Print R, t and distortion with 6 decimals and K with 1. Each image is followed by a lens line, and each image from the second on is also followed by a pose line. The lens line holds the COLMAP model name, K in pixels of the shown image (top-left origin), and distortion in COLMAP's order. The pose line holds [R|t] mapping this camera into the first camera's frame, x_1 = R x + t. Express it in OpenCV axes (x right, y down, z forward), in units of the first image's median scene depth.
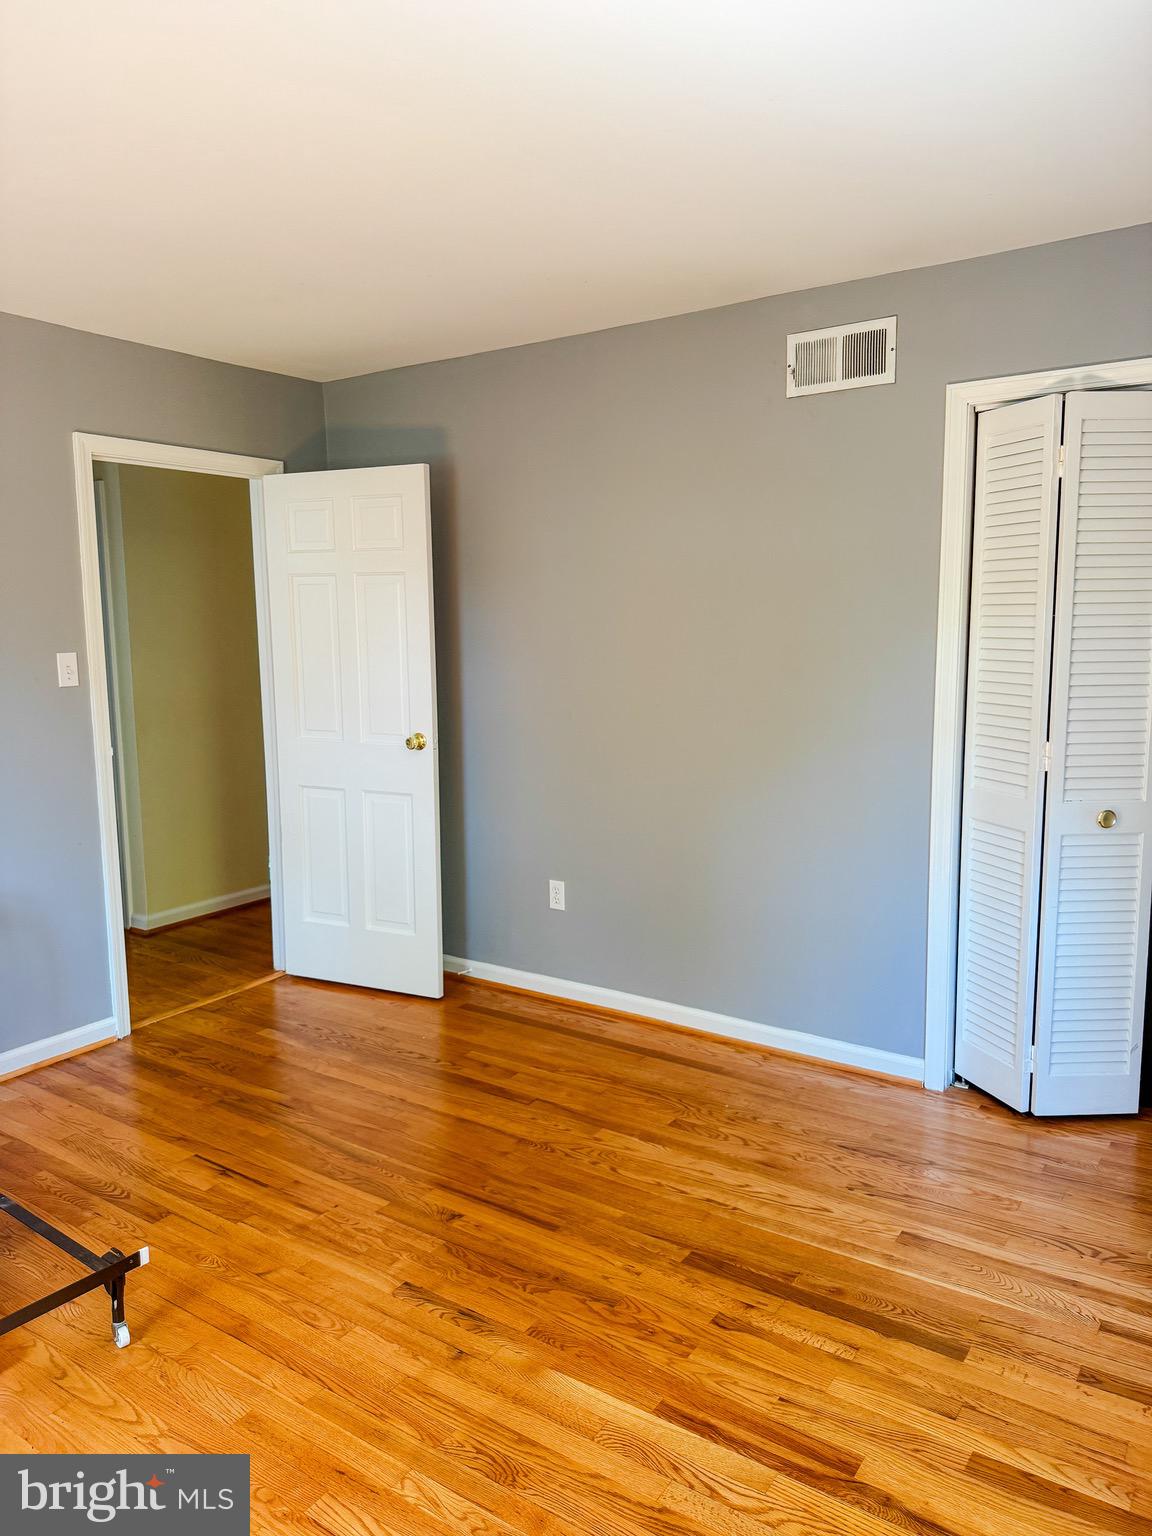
lens RADIAL K [[1079.1, 0, 575.8], [0, 1079.1, 767.6], [0, 0, 1]] dist [0.031983, -0.017093]
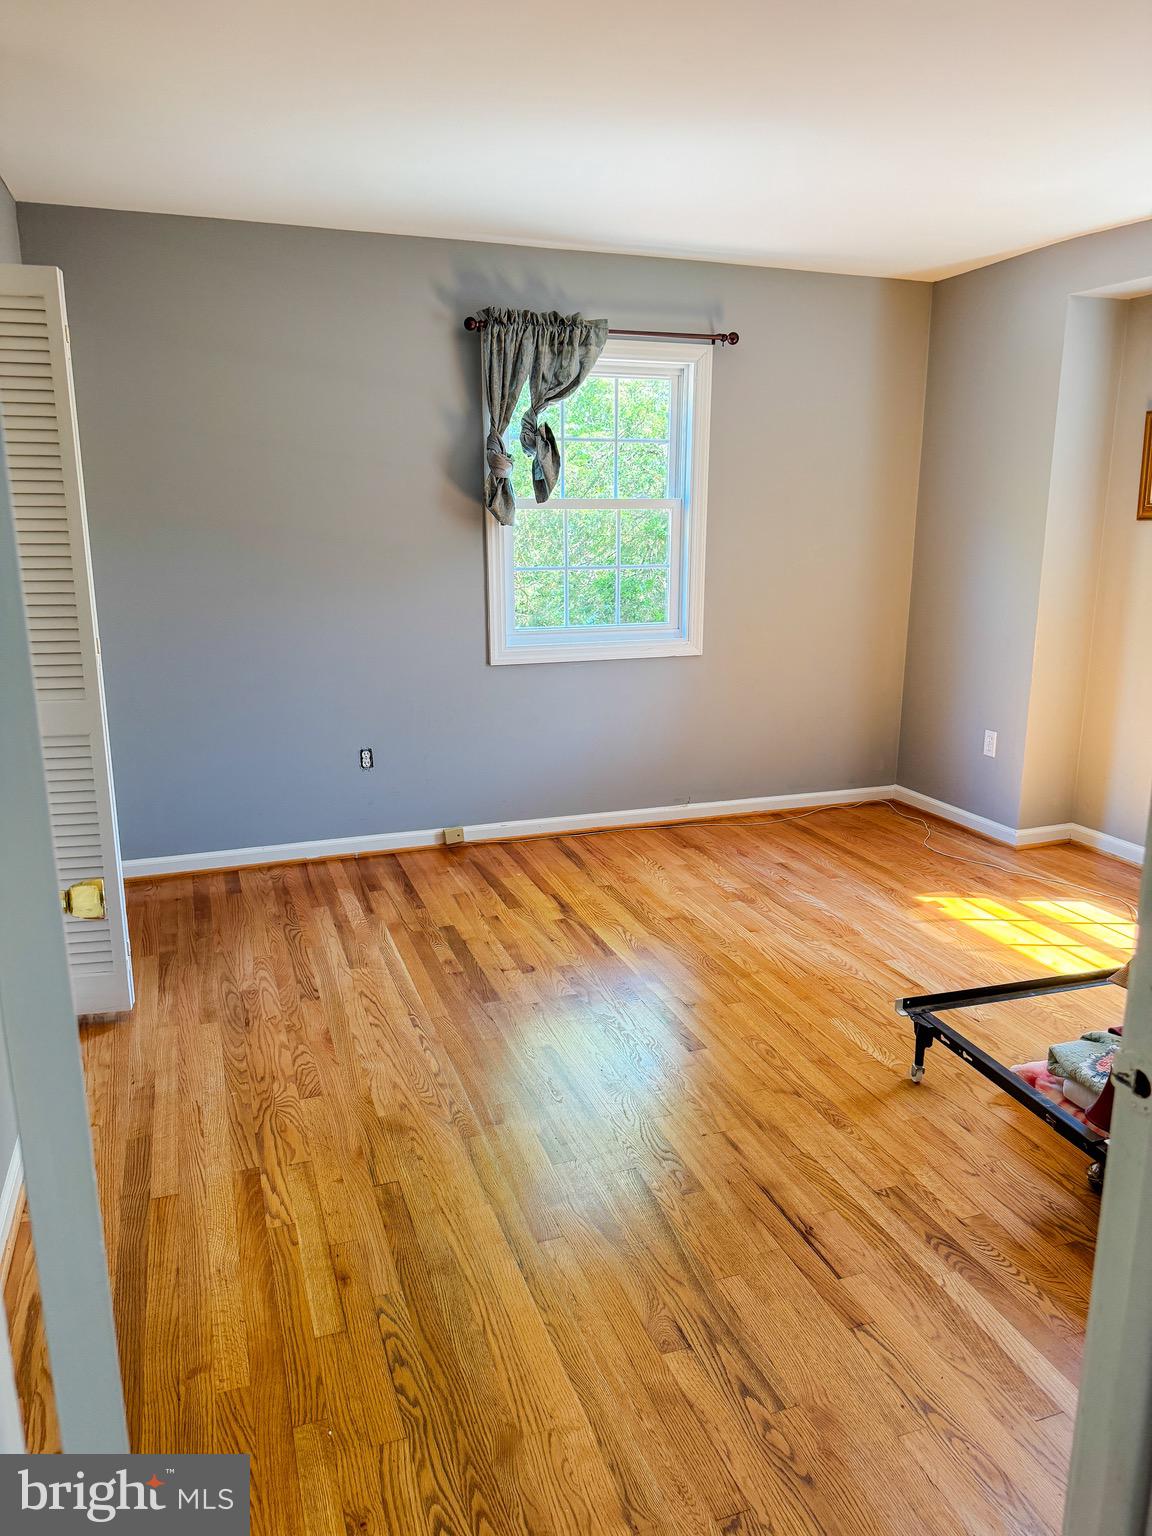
lens RADIAL K [[1079.1, 0, 574.6], [0, 1079.1, 768.5], [0, 0, 1]] dist [0.031983, -0.017093]
pose [[-0.807117, -0.115470, 0.578989, -0.619385], [0.097975, 0.940893, 0.324224, -0.199165], [-0.582205, 0.318413, -0.748098, 1.624778]]
